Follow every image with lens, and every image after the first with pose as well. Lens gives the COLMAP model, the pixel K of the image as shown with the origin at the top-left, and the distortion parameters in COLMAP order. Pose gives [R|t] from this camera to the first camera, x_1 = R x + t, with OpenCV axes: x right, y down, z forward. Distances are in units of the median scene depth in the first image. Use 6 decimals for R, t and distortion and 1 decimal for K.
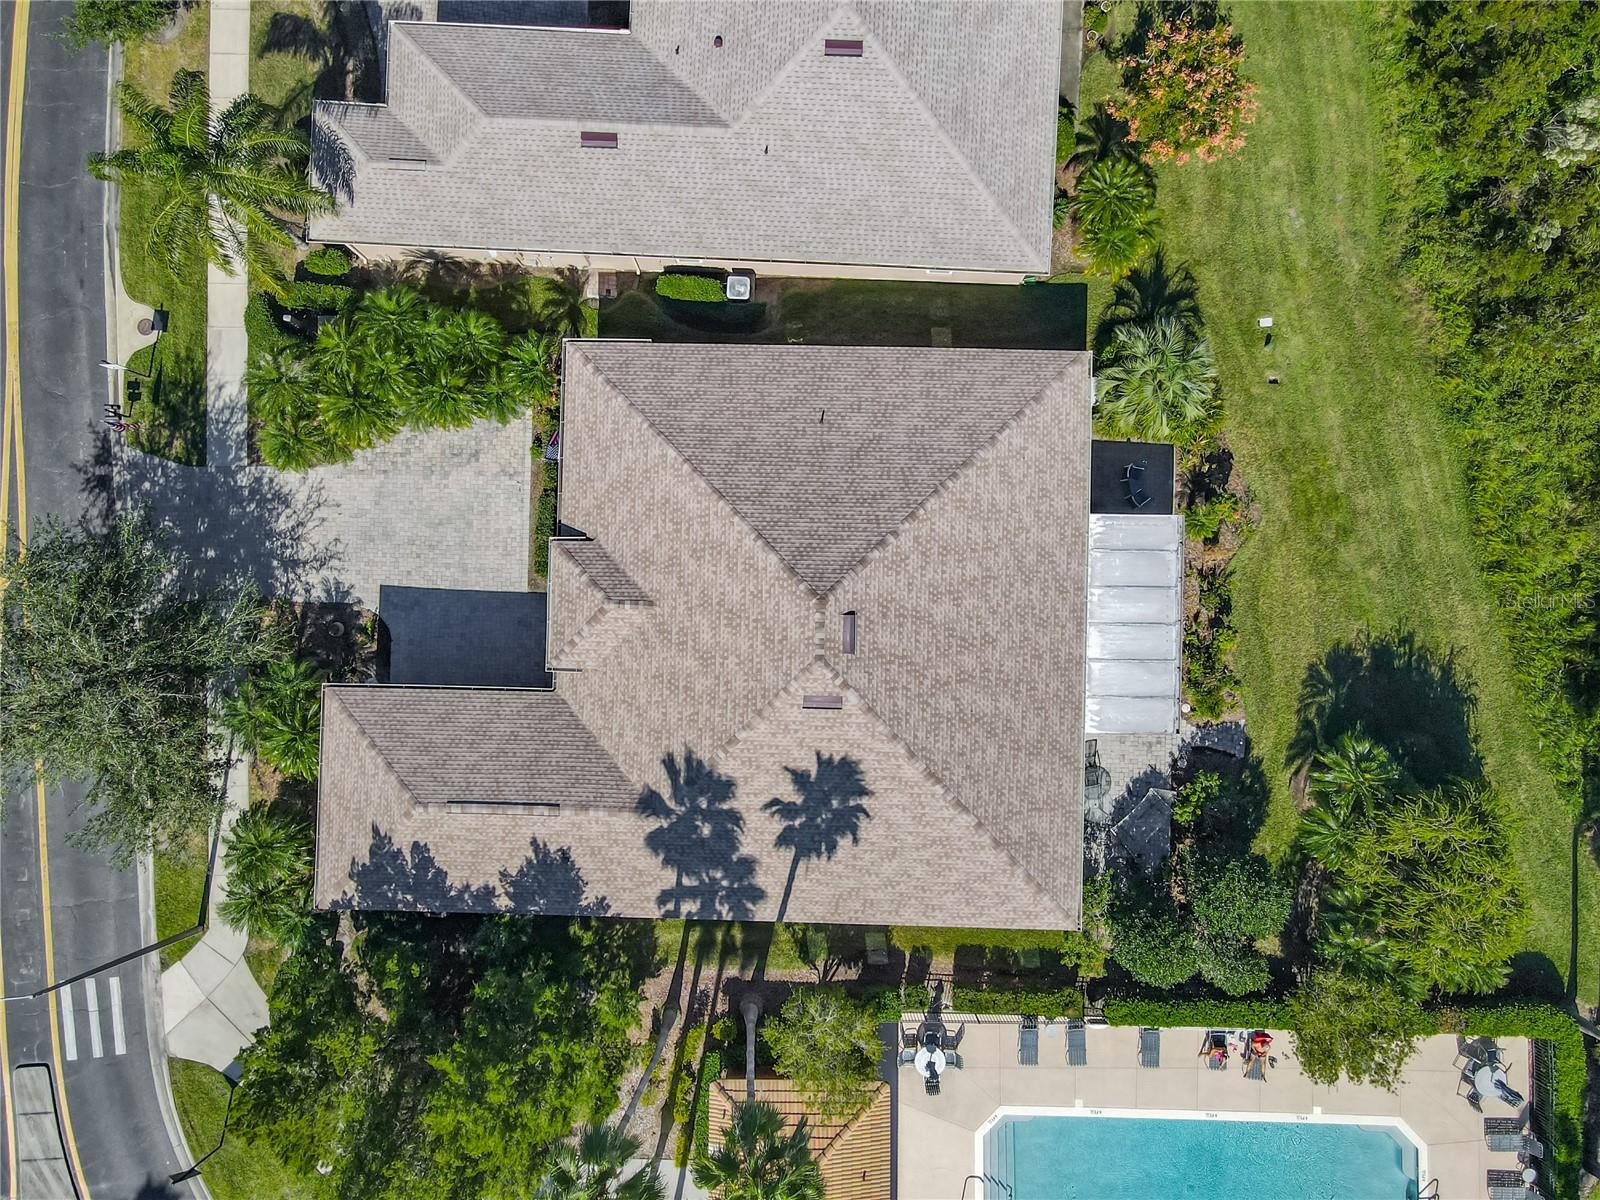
lens RADIAL K [[1161.0, 0, 789.5], [0, 1161.0, 609.6], [0, 0, 1]] dist [0.007789, 0.006945]
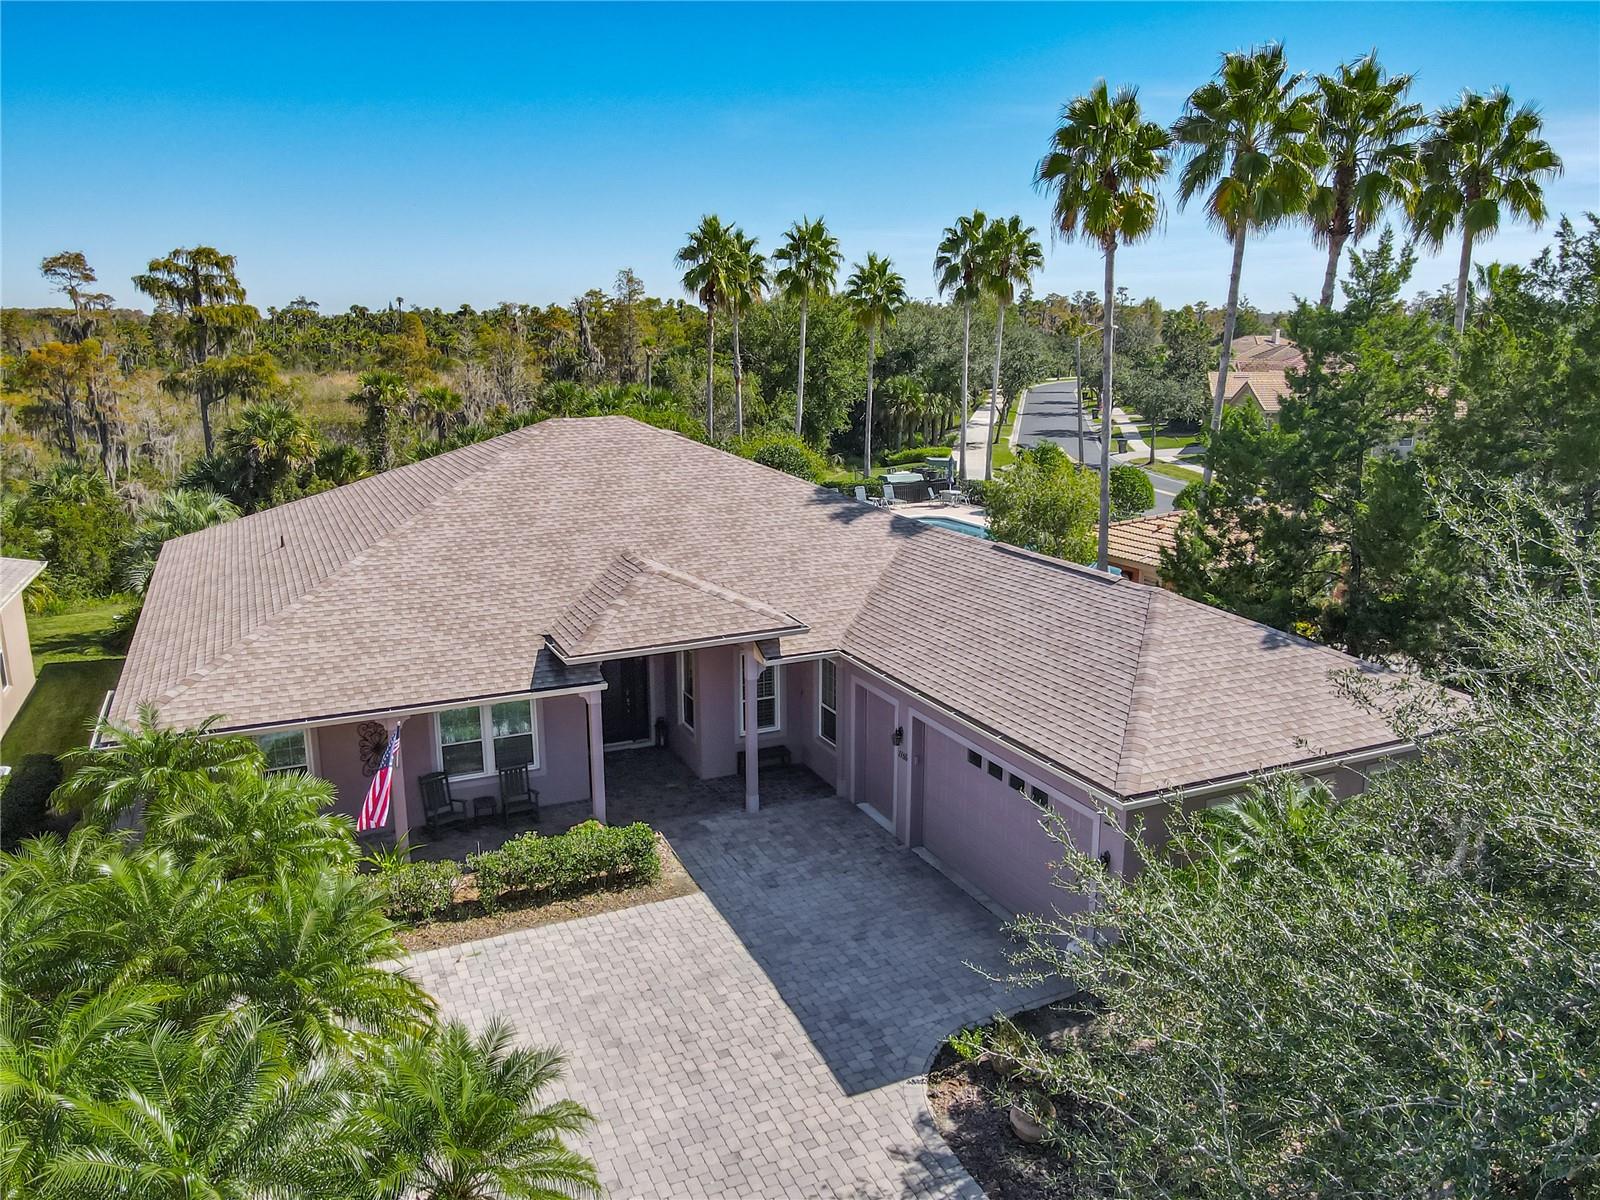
lens RADIAL K [[1182.0, 0, 791.2], [0, 1182.0, 608.8], [0, 0, 1]] dist [-0.002814, 0.039122]
pose [[-0.436653, -0.191043, 0.879111, -0.645170], [0.899583, -0.082739, 0.428841, -0.178059], [-0.009190, 0.978088, 0.207988, 0.828430]]
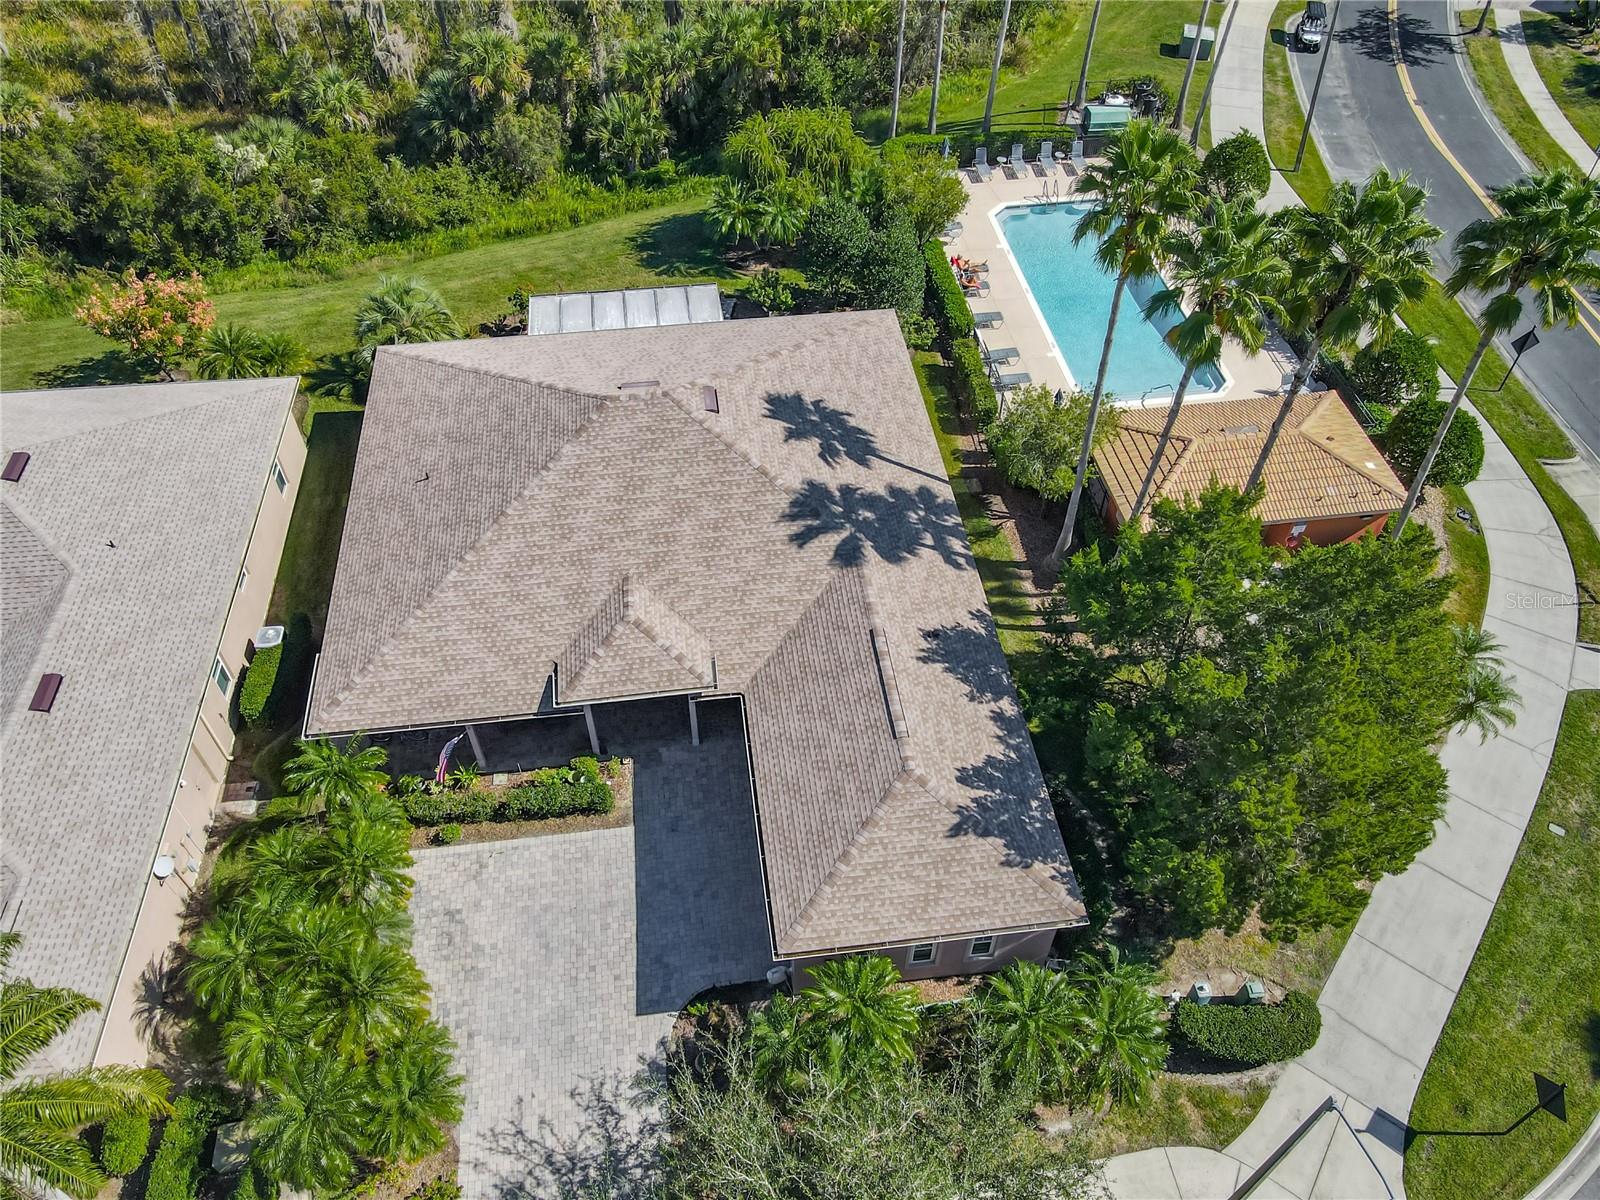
lens RADIAL K [[1168.2, 0, 786.3], [0, 1168.2, 613.7], [0, 0, 1]] dist [-0.000394, 0.040656]
pose [[-0.144796, -0.725902, 0.672385, -0.689654], [0.989342, -0.095648, 0.109791, 0.014188], [-0.015385, 0.681116, 0.732014, 0.340222]]
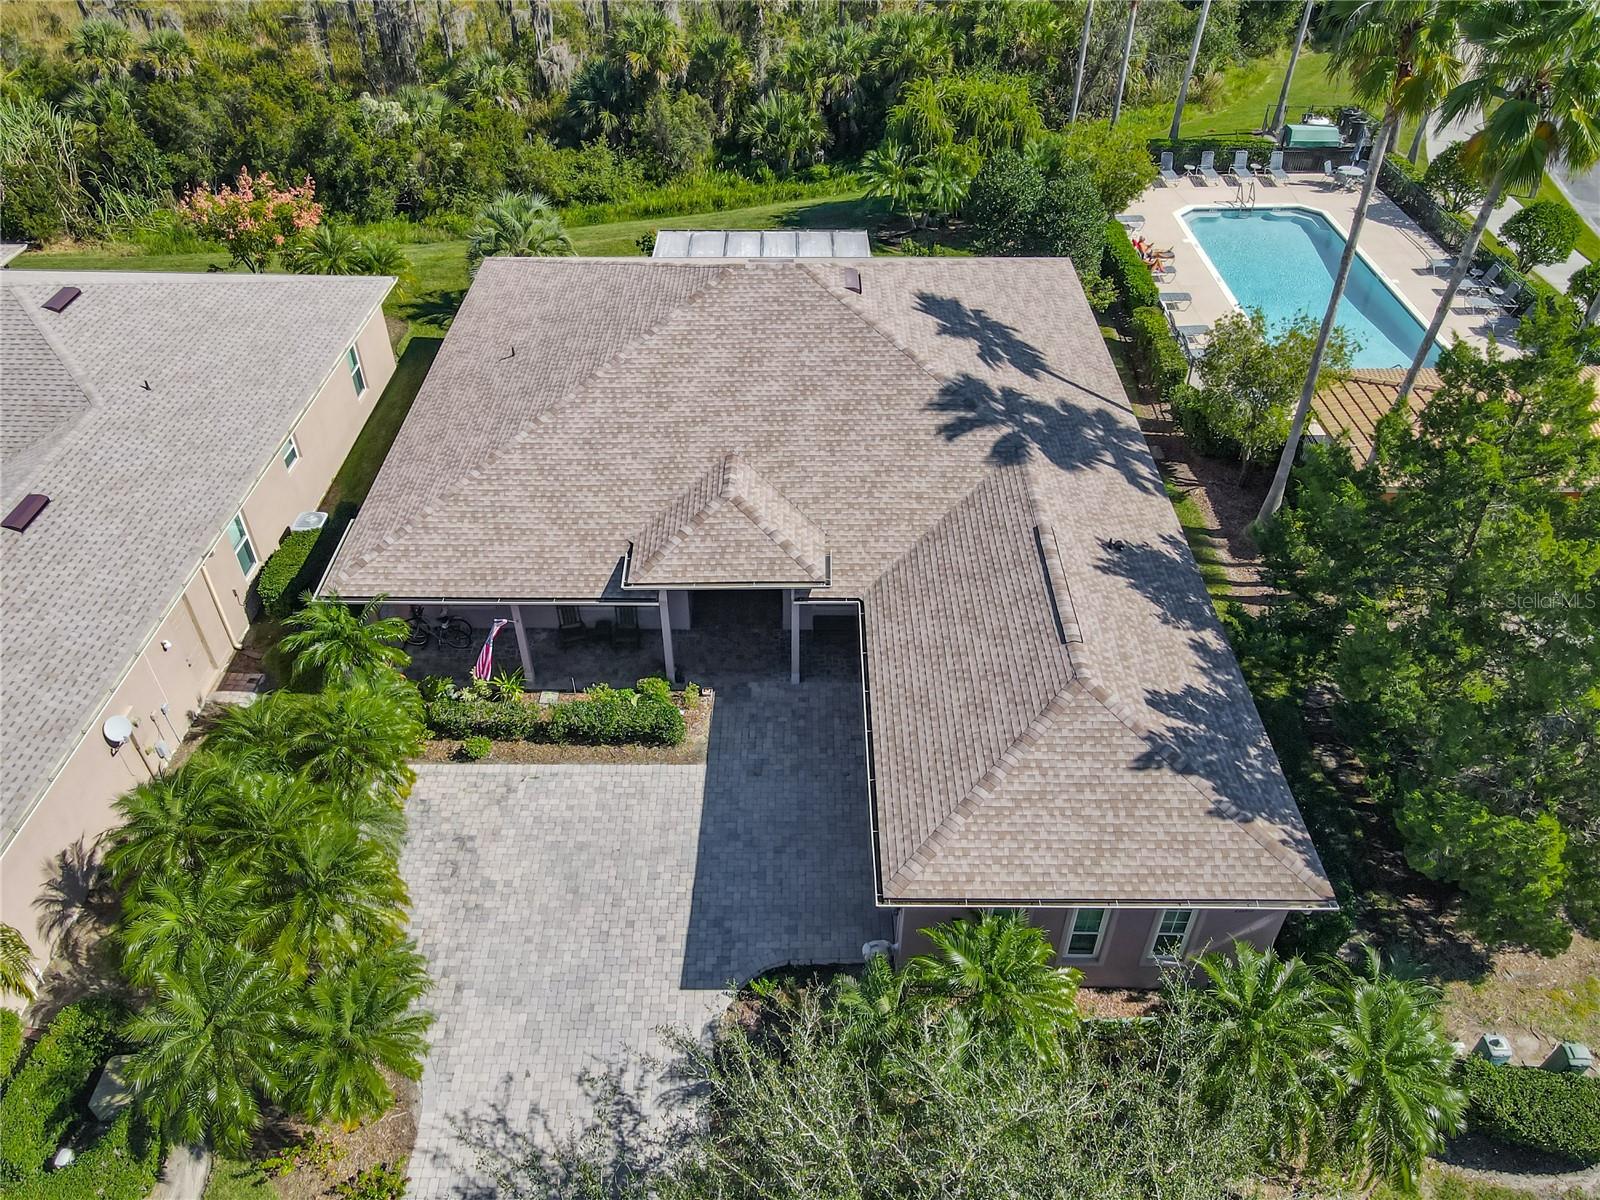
lens RADIAL K [[1167.8, 0, 789.4], [0, 1167.8, 613.6], [0, 0, 1]] dist [0.005485, 0.023581]
pose [[-0.014194, -0.633327, 0.773754, -0.674399], [0.999733, 0.005124, 0.022533, 0.014697], [-0.018235, 0.773867, 0.633085, 0.572263]]
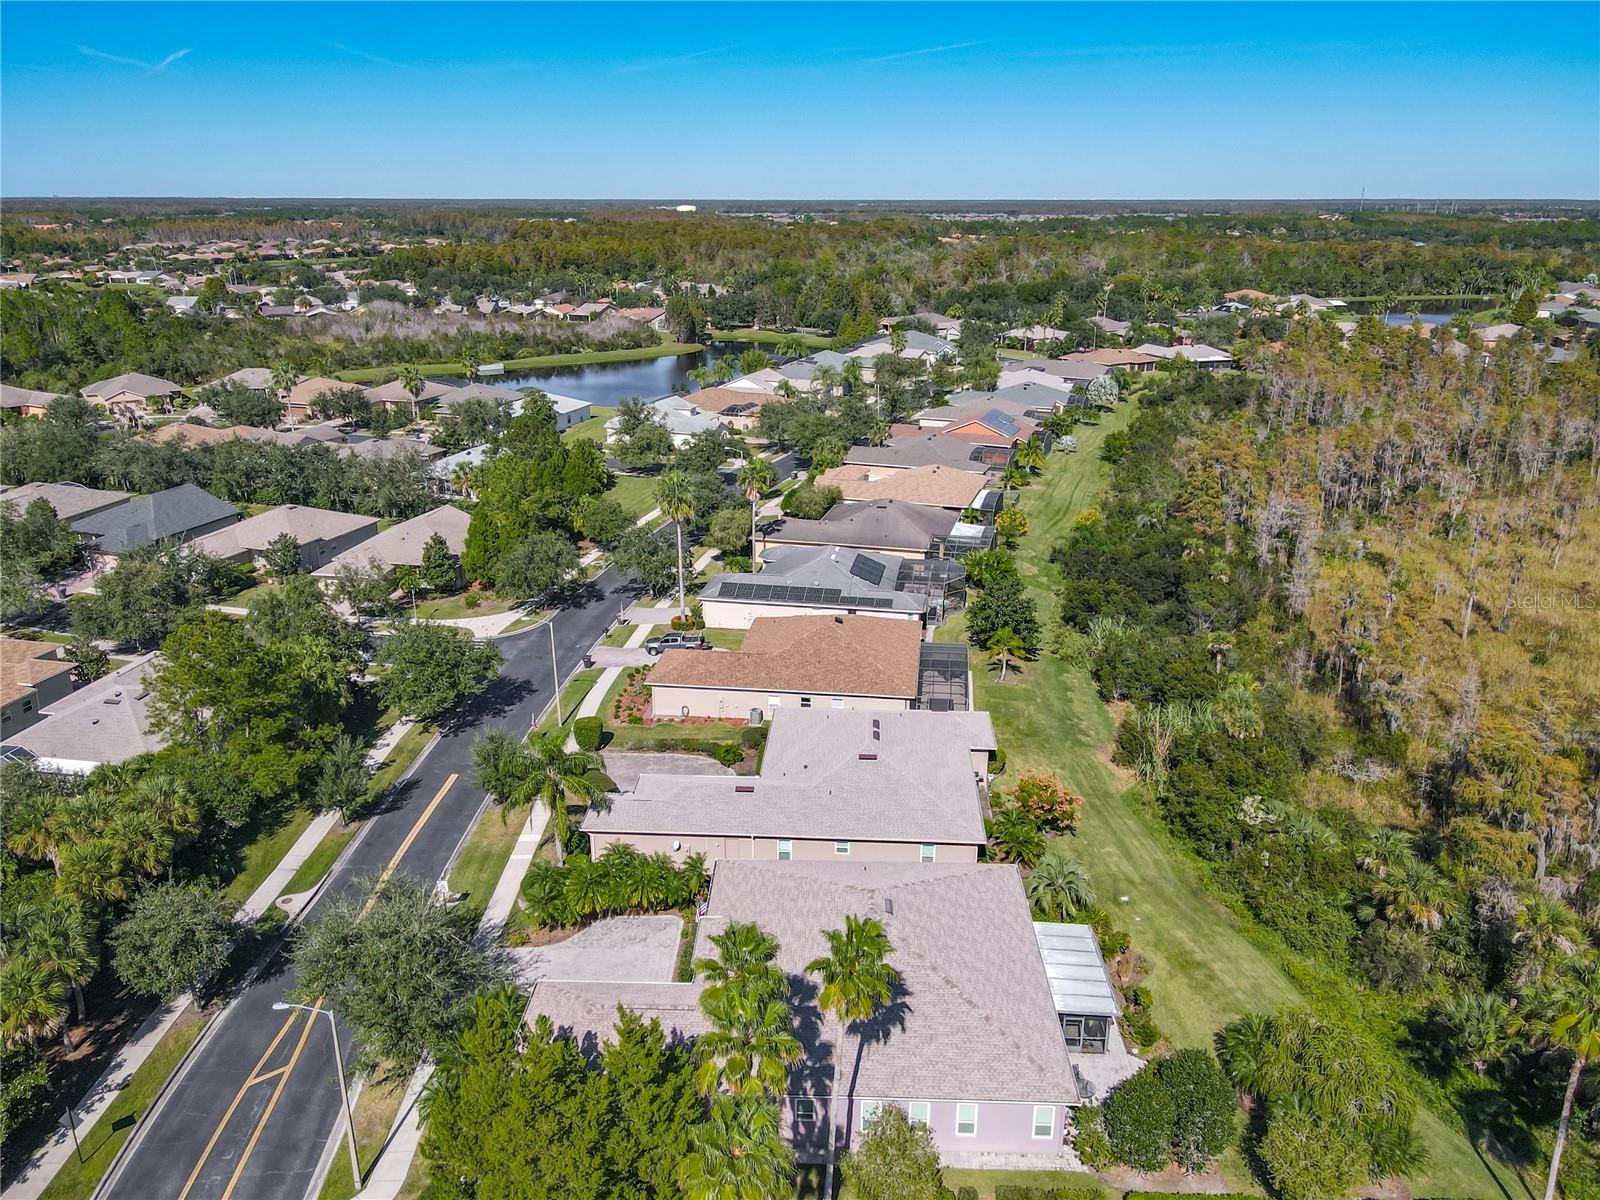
lens RADIAL K [[1168.2, 0, 786.3], [0, 1168.2, 613.7], [0, 0, 1]] dist [-0.000394, 0.040656]
pose [[0.999732, 0.020520, -0.010699, -0.073785], [-0.017256, 0.352942, -0.935486, 1.241830], [-0.015420, 0.935420, 0.353202, 0.026389]]
